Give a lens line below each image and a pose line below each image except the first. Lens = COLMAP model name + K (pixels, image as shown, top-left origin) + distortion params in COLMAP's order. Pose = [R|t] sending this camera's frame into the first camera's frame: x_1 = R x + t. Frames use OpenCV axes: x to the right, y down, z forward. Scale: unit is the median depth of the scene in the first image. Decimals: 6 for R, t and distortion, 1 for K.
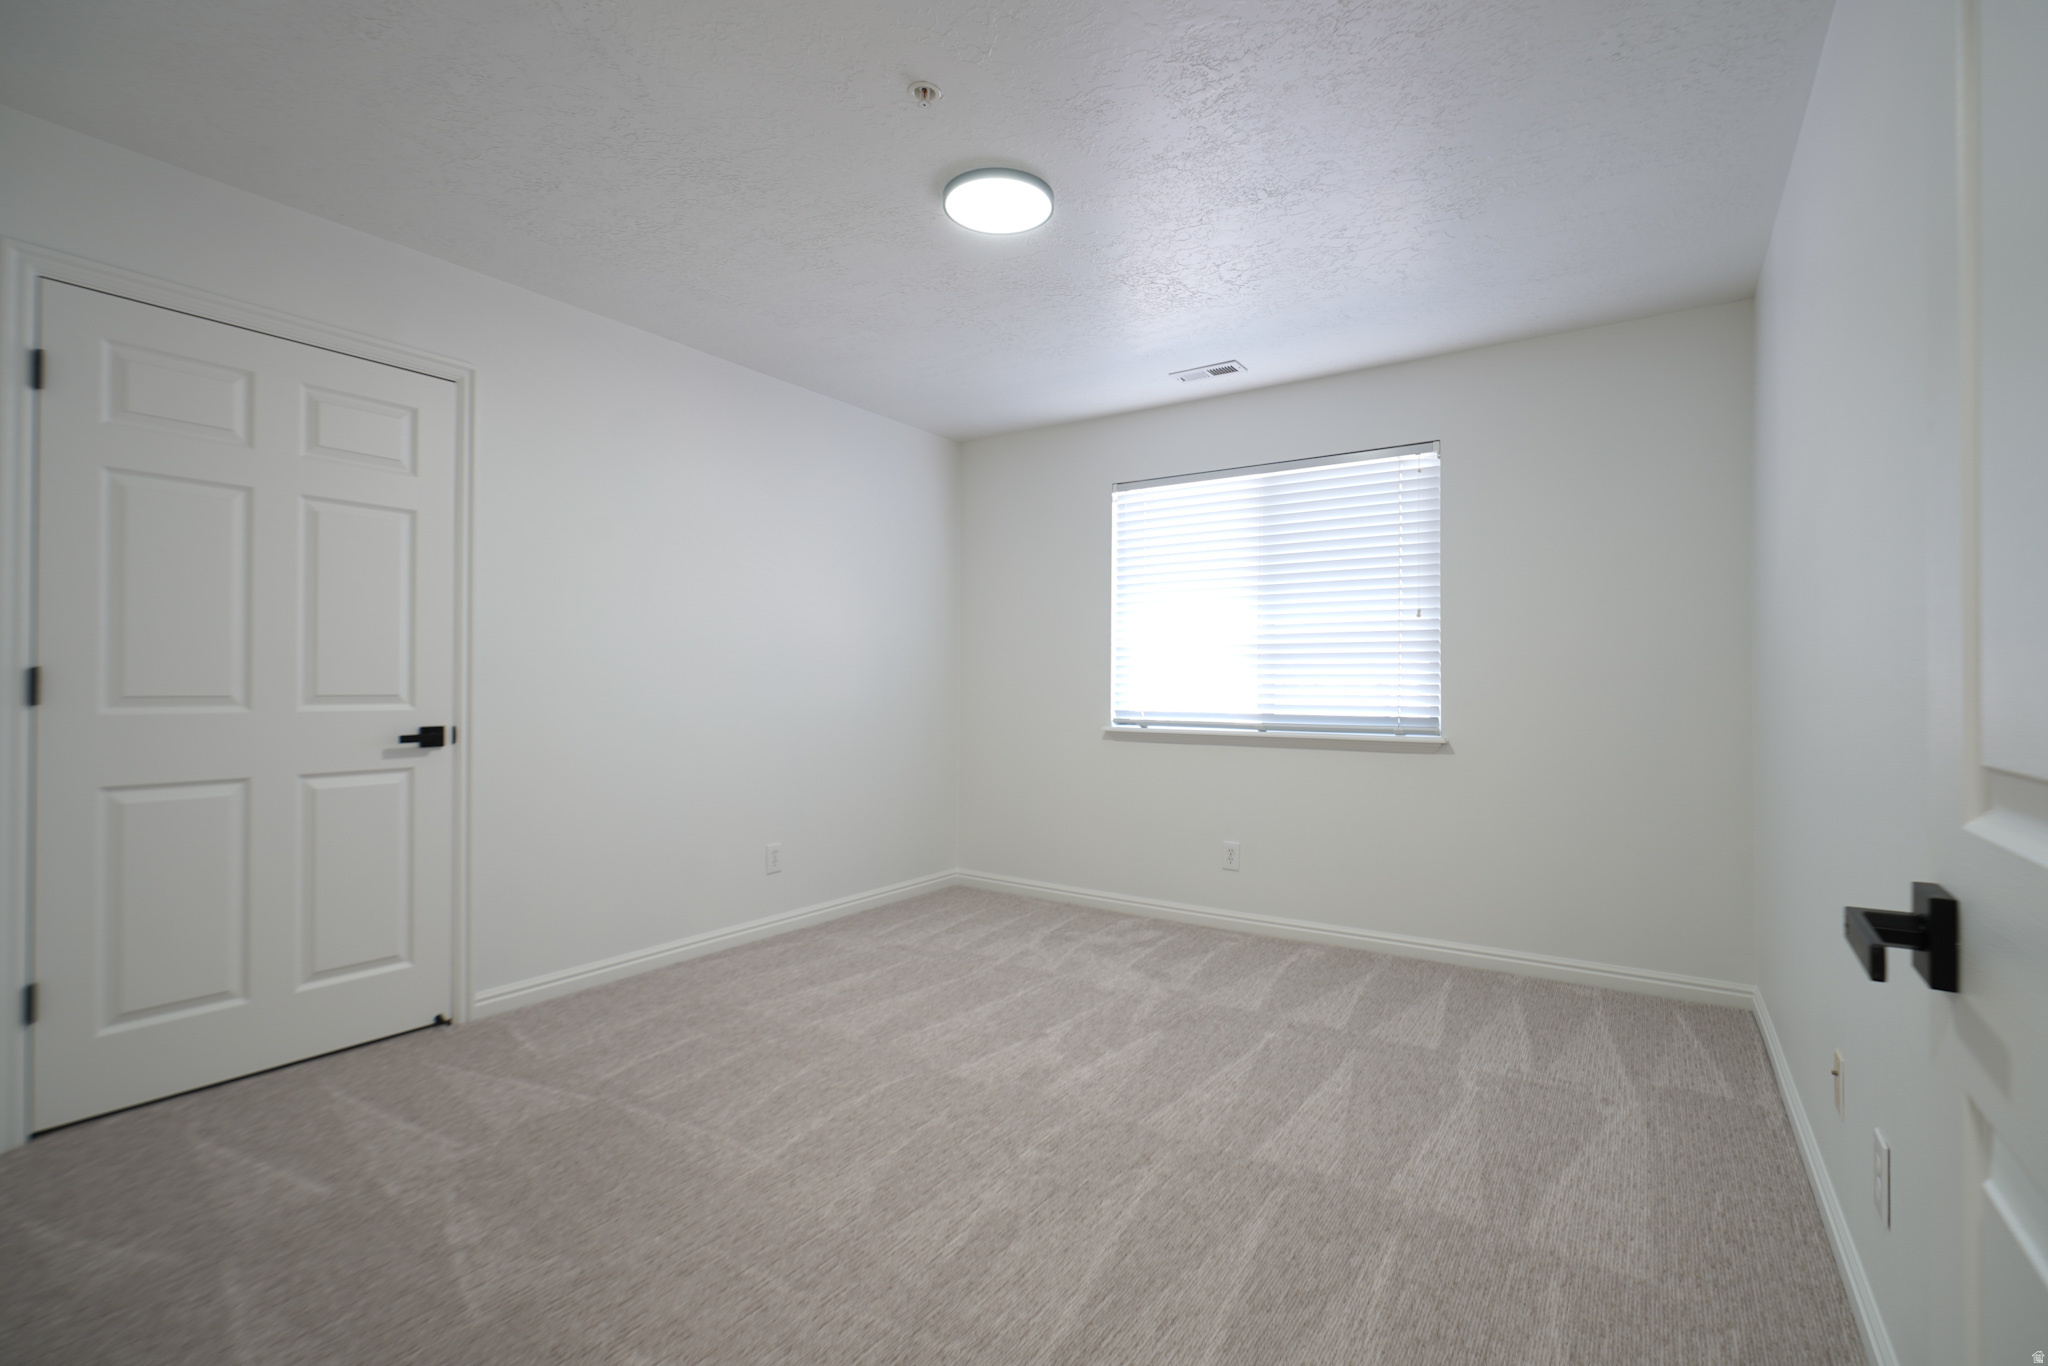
lens RADIAL K [[927.9, 0, 1029.4], [0, 927.9, 678.4], [0, 0, 1]] dist [0.004440, 0.000415]
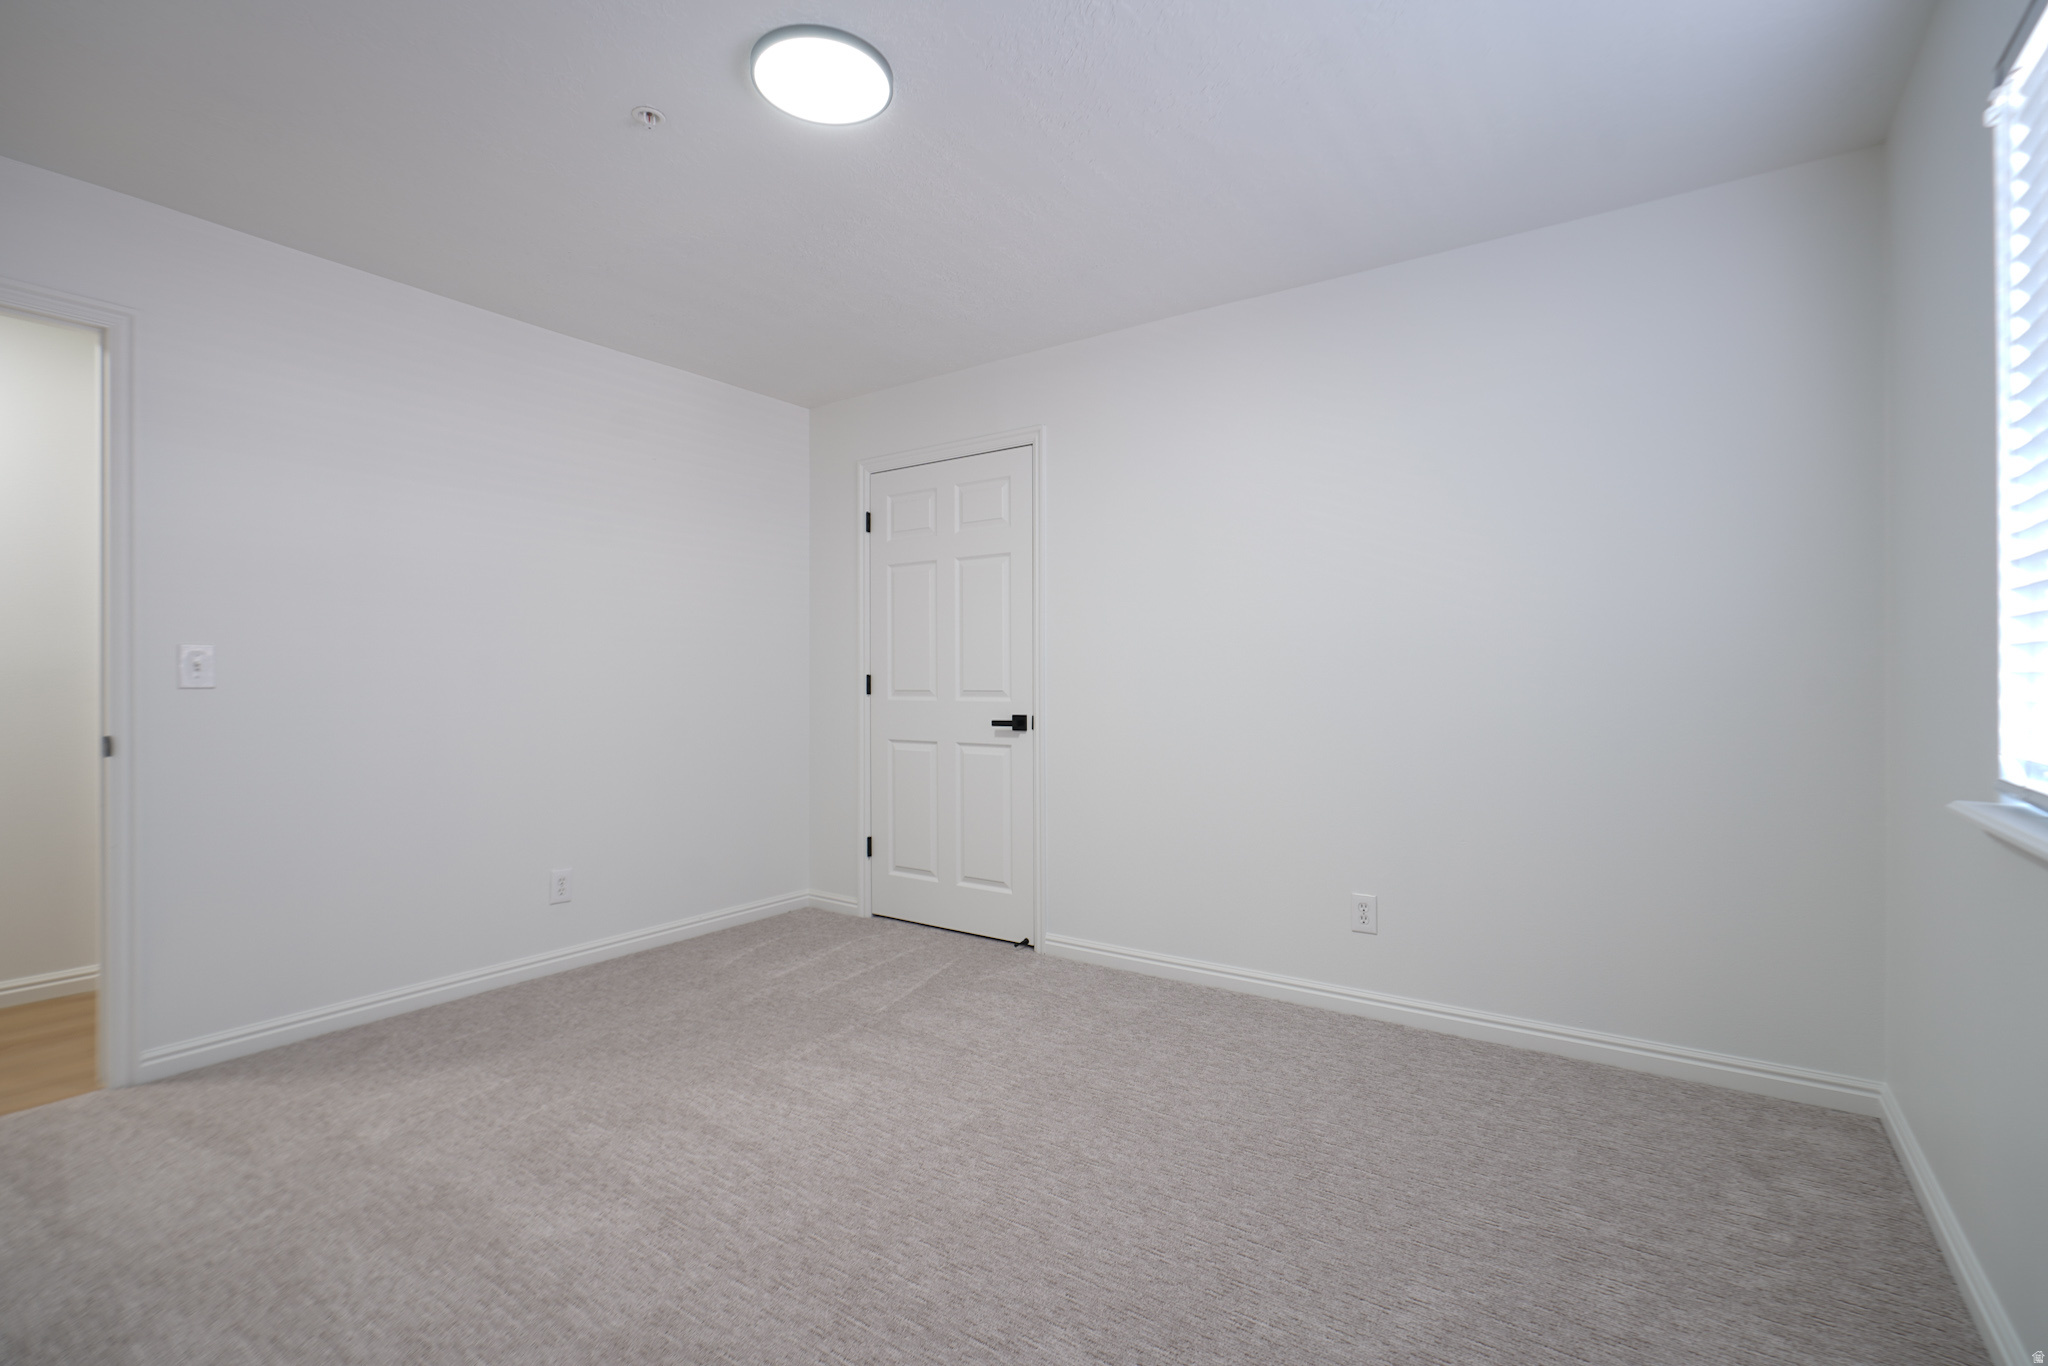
lens RADIAL K [[927.9, 0, 1031.0], [0, 927.9, 678.9], [0, 0, 1]] dist [0.004440, 0.000415]
pose [[-0.011717, -0.007072, -0.999906, 0.722533], [0.009507, 0.999929, -0.007183, 0.011320], [0.999886, -0.009590, -0.011649, 1.125616]]
